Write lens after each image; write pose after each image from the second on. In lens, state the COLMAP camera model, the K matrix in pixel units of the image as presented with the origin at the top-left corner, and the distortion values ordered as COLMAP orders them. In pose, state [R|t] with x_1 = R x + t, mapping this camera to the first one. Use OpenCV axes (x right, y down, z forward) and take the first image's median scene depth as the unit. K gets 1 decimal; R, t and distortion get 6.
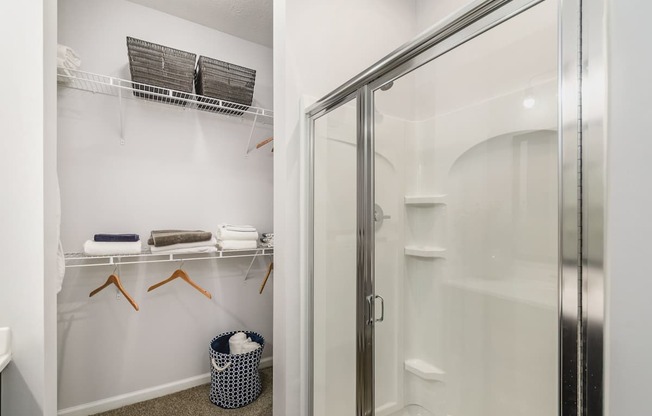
lens RADIAL K [[302.7, 0, 325.8], [0, 302.7, 211.4], [0, 0, 1]] dist [0.002051, -0.000037]
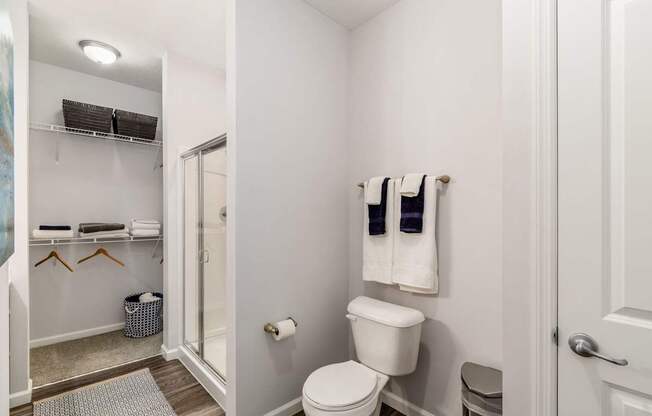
lens RADIAL K [[302.7, 0, 327.1], [0, 302.7, 209.4], [0, 0, 1]] dist [0.002051, -0.000037]
pose [[0.981406, -0.000009, 0.191943, 0.340461], [-0.001329, 0.999976, 0.006843, -0.016259], [-0.191939, -0.006971, 0.981382, -0.715180]]
